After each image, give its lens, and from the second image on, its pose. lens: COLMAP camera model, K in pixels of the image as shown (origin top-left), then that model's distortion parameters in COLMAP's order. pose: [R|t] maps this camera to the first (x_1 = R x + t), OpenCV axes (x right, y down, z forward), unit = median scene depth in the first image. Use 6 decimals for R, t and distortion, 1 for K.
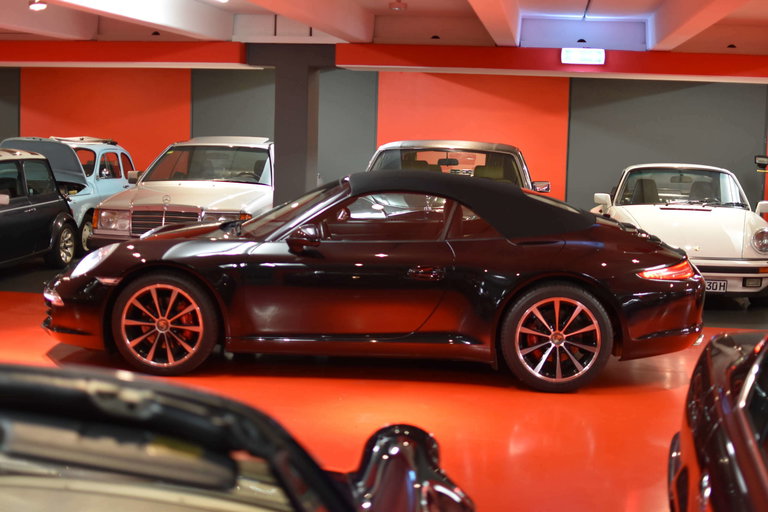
lens RADIAL K [[1172.6, 0, 384.0], [0, 1172.6, 256.0], [0, 0, 1]] dist [-0.153497, -0.013735]
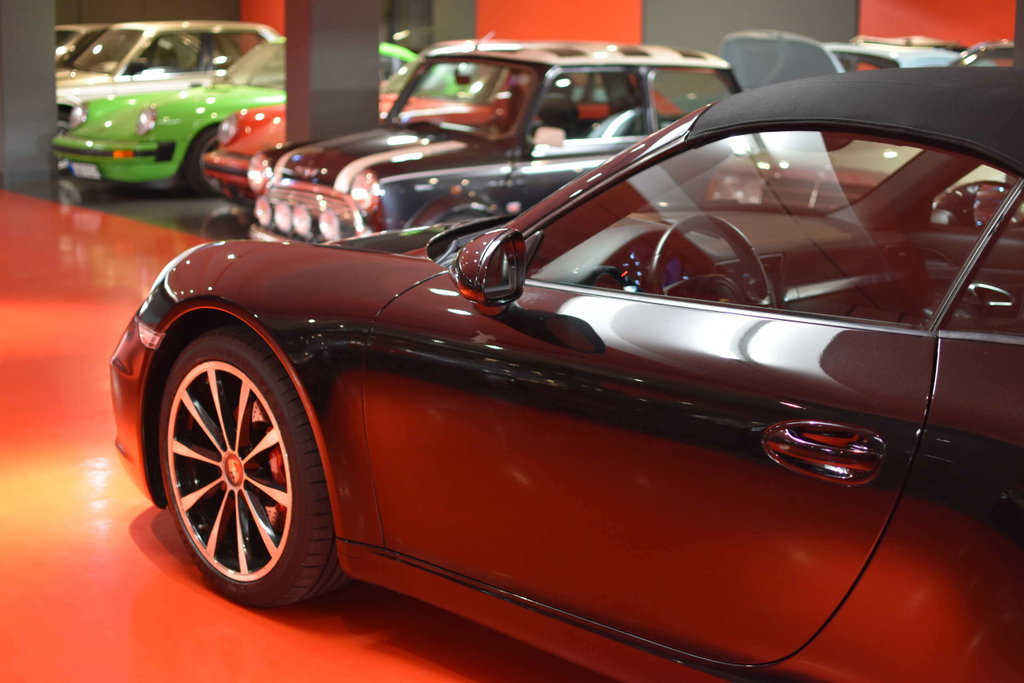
lens RADIAL K [[1563.5, 0, 512.0], [0, 1563.5, 341.5], [0, 0, 1]] dist [-0.153497, -0.013735]
pose [[0.727784, 0.117796, -0.675614, 0.206299], [-0.071733, 0.992810, 0.095828, -0.035757], [0.682044, -0.021279, 0.731001, 0.698533]]
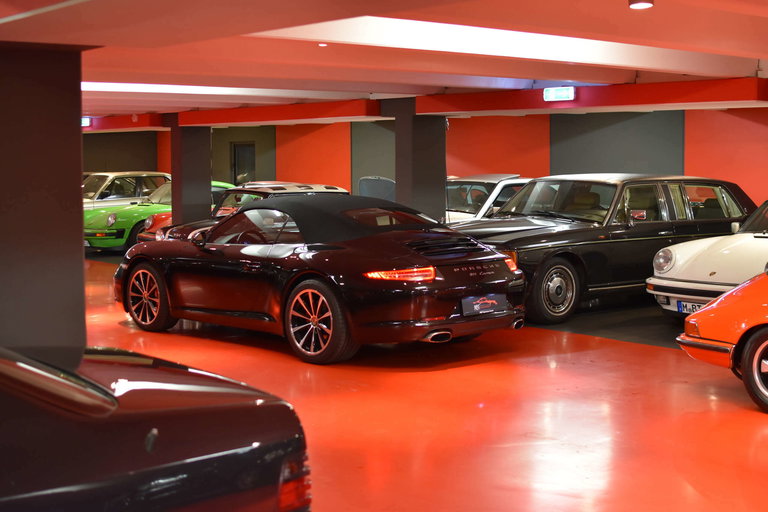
lens RADIAL K [[1172.6, 0, 384.0], [0, 1172.6, 256.0], [0, 0, 1]] dist [-0.153497, -0.013735]
pose [[0.738276, 0.026234, -0.673988, 1.057261], [-0.053837, 0.998347, -0.020113, 0.019971], [0.672346, 0.051134, 0.738469, 0.088082]]
